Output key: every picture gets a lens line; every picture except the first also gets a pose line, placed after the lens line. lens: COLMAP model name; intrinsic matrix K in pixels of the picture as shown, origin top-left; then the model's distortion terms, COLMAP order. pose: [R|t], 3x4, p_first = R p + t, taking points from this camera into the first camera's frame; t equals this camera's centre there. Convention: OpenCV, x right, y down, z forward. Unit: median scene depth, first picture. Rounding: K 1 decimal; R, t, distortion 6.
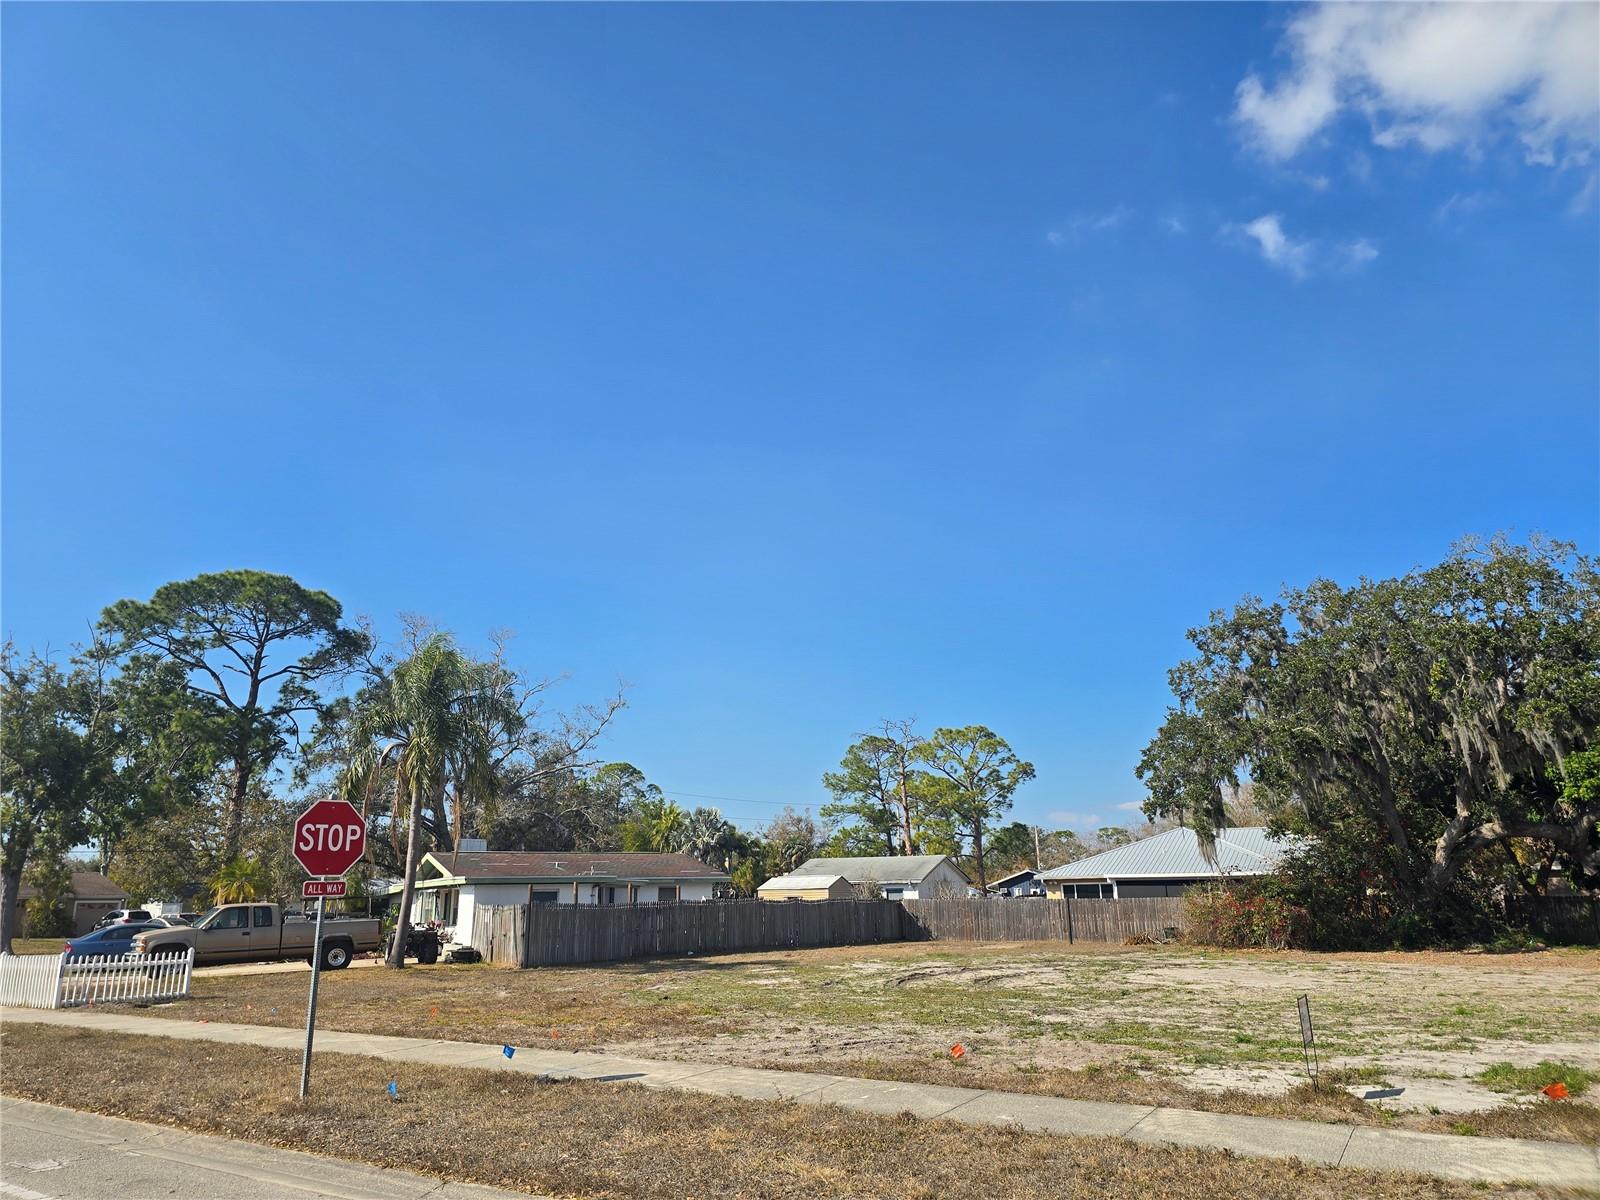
lens RADIAL K [[1069.9, 0, 778.0], [0, 1069.9, 586.4], [0, 0, 1]] dist [0.058620, -0.046957]
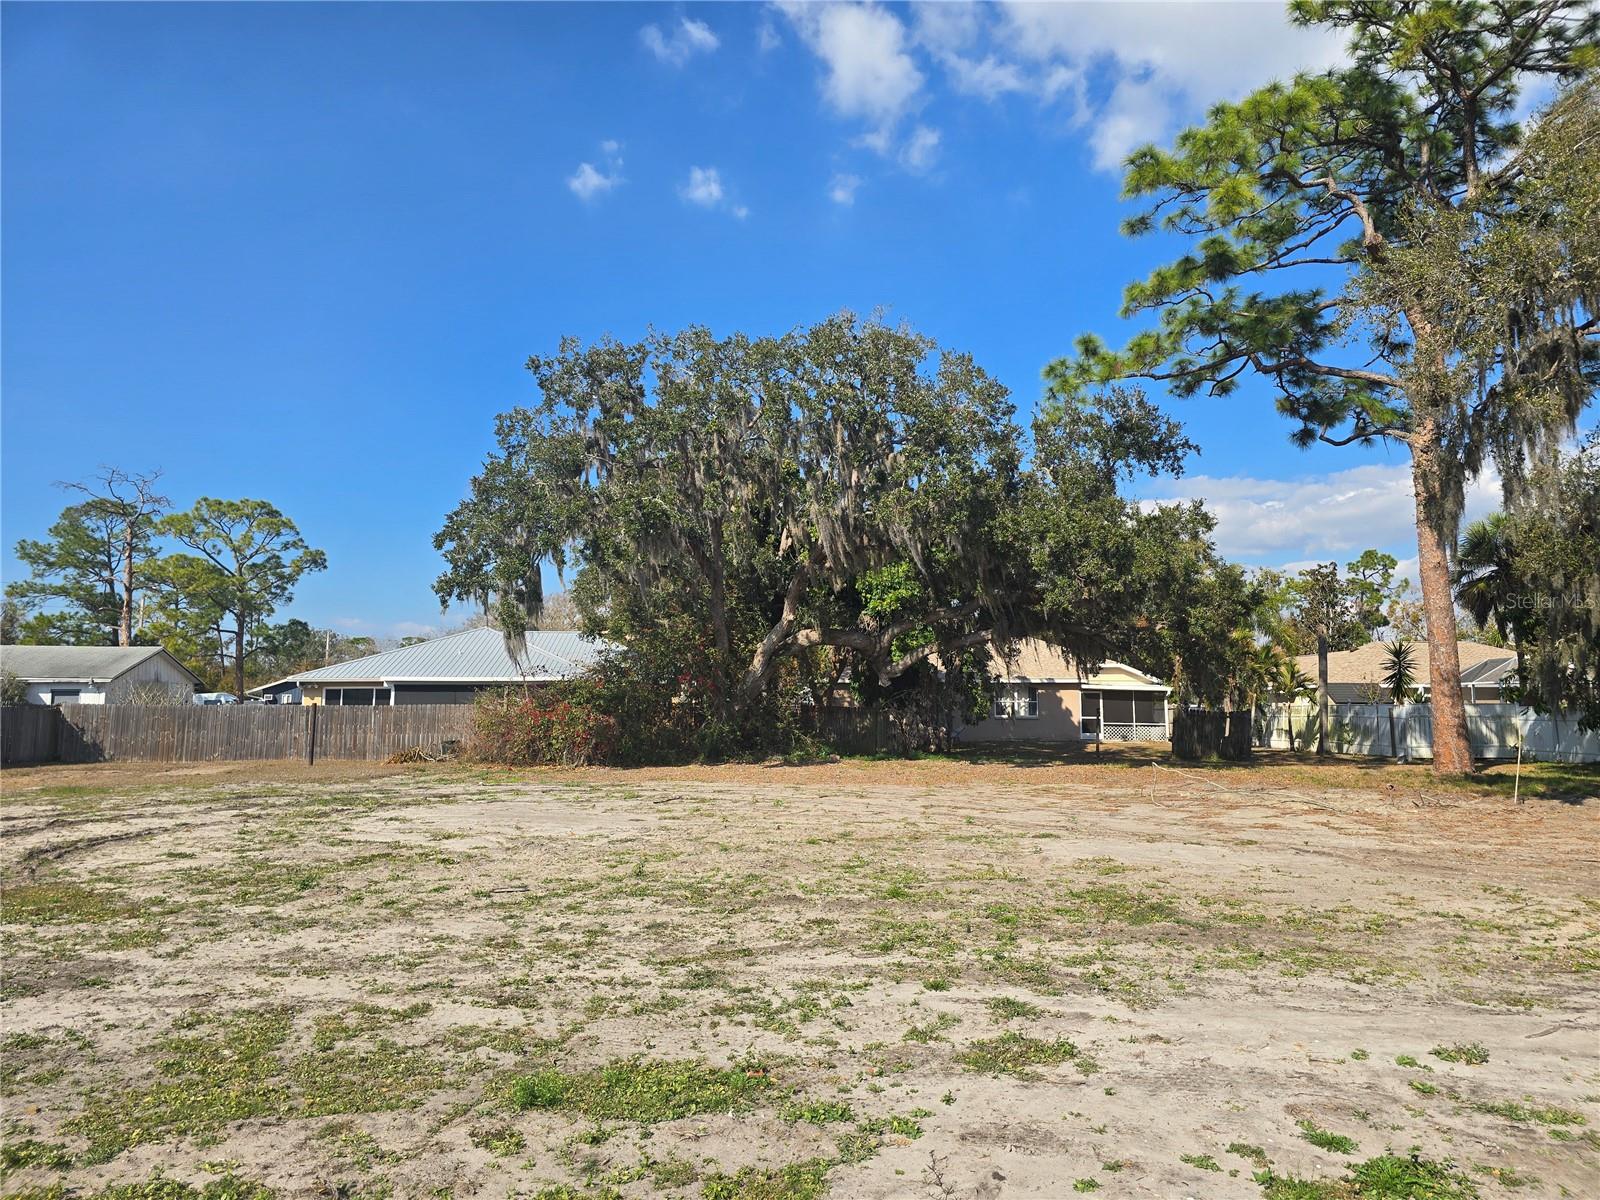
lens RADIAL K [[1069.9, 0, 799.9], [0, 1069.9, 596.1], [0, 0, 1]] dist [0.058620, -0.046957]
pose [[0.805334, 0.077389, 0.587748, 0.106710], [-0.179969, 0.976568, 0.118010, 0.079735], [-0.564843, -0.200813, 0.800391, 0.269082]]
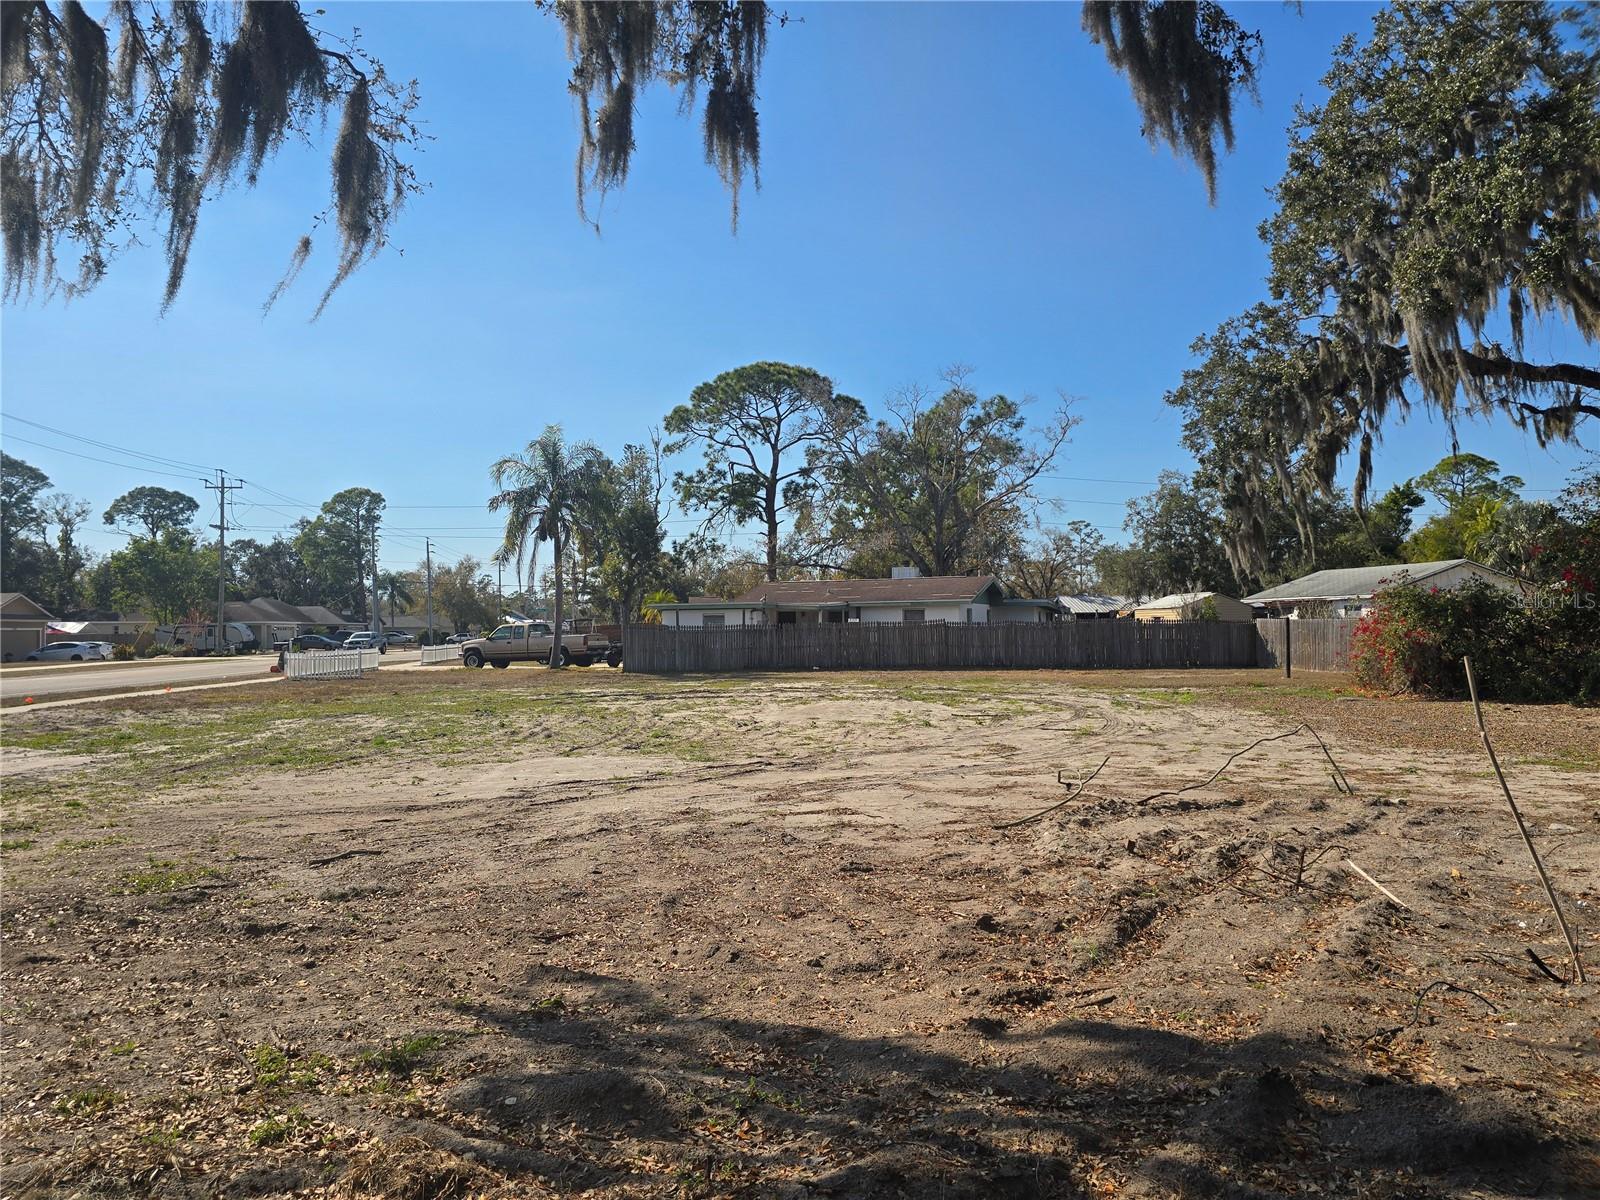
lens RADIAL K [[1069.9, 0, 766.5], [0, 1069.9, 618.9], [0, 0, 1]] dist [0.058620, -0.046957]
pose [[0.587497, 0.000085, -0.809227, 0.726287], [0.230378, 0.958602, 0.167355, 0.088623], [0.775741, -0.284749, 0.563156, 0.326855]]
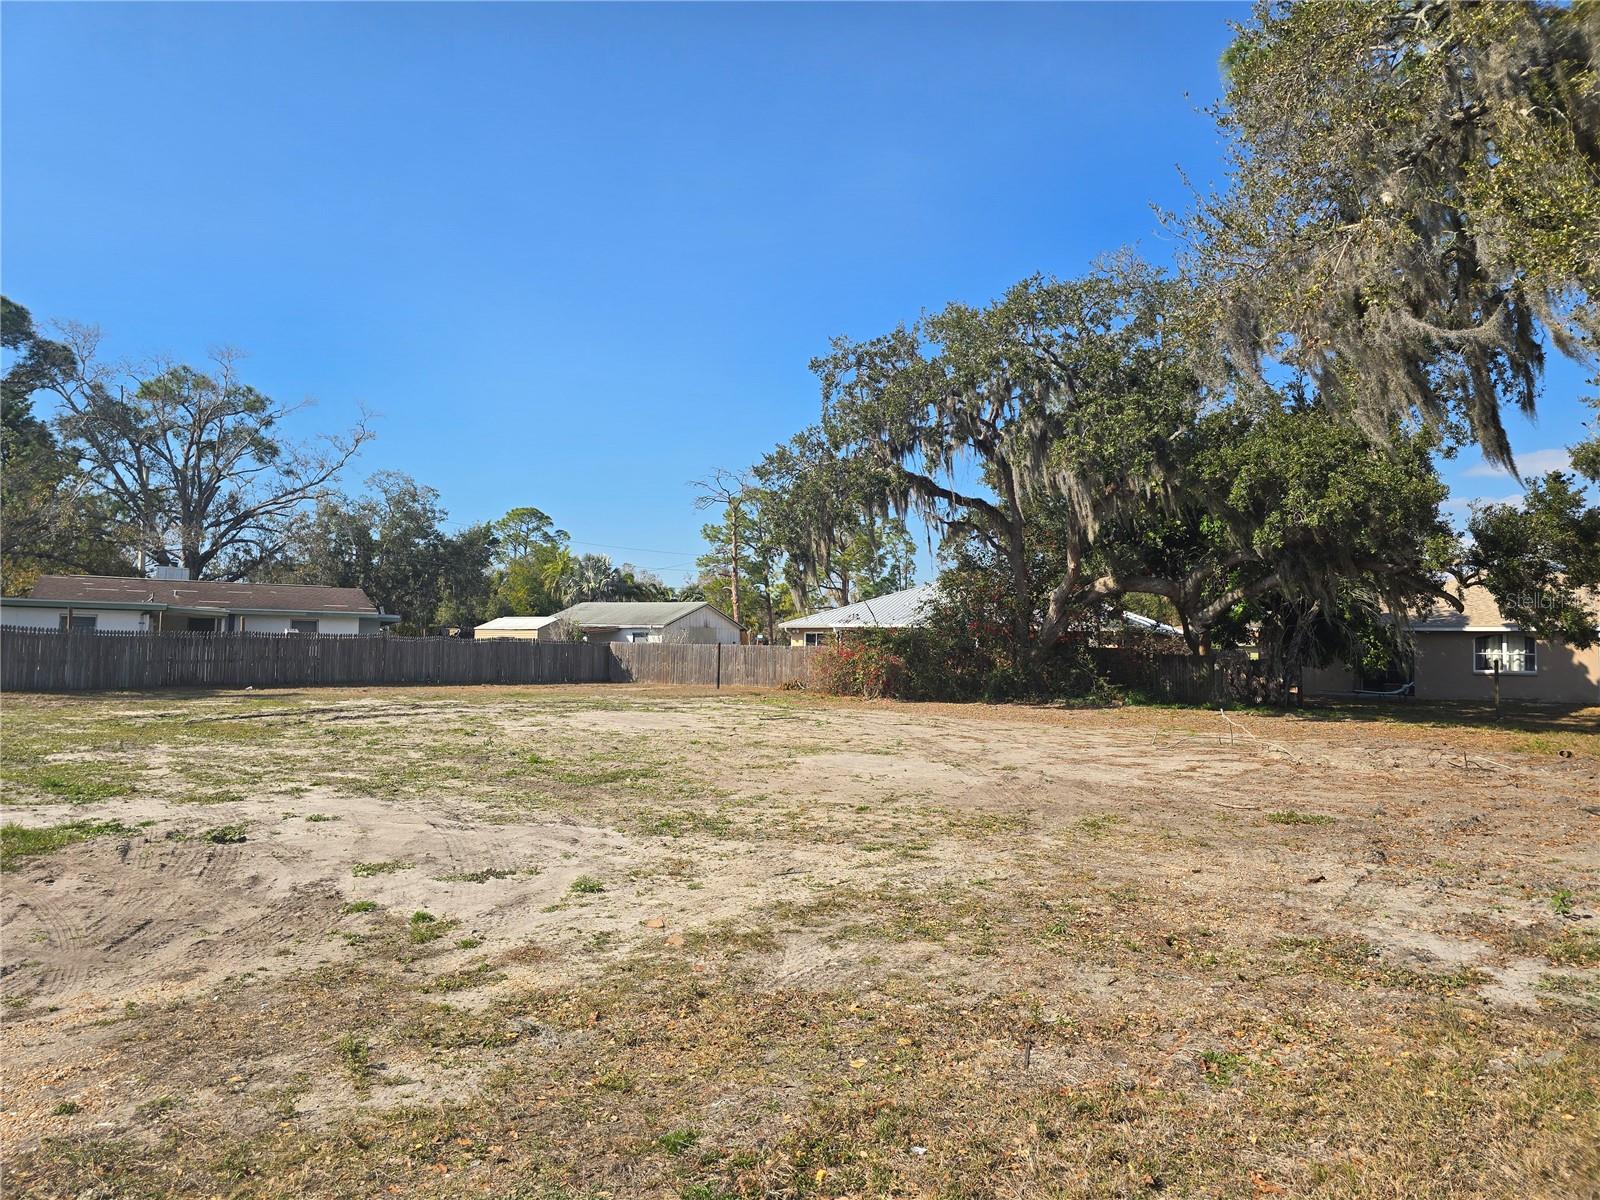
lens RADIAL K [[1069.9, 0, 789.7], [0, 1069.9, 607.7], [0, 0, 1]] dist [0.058620, -0.046957]
pose [[0.999385, 0.033274, -0.011034, 0.374230], [-0.029600, 0.969586, 0.242954, 0.024693], [0.018782, -0.242478, 0.969975, 0.085318]]
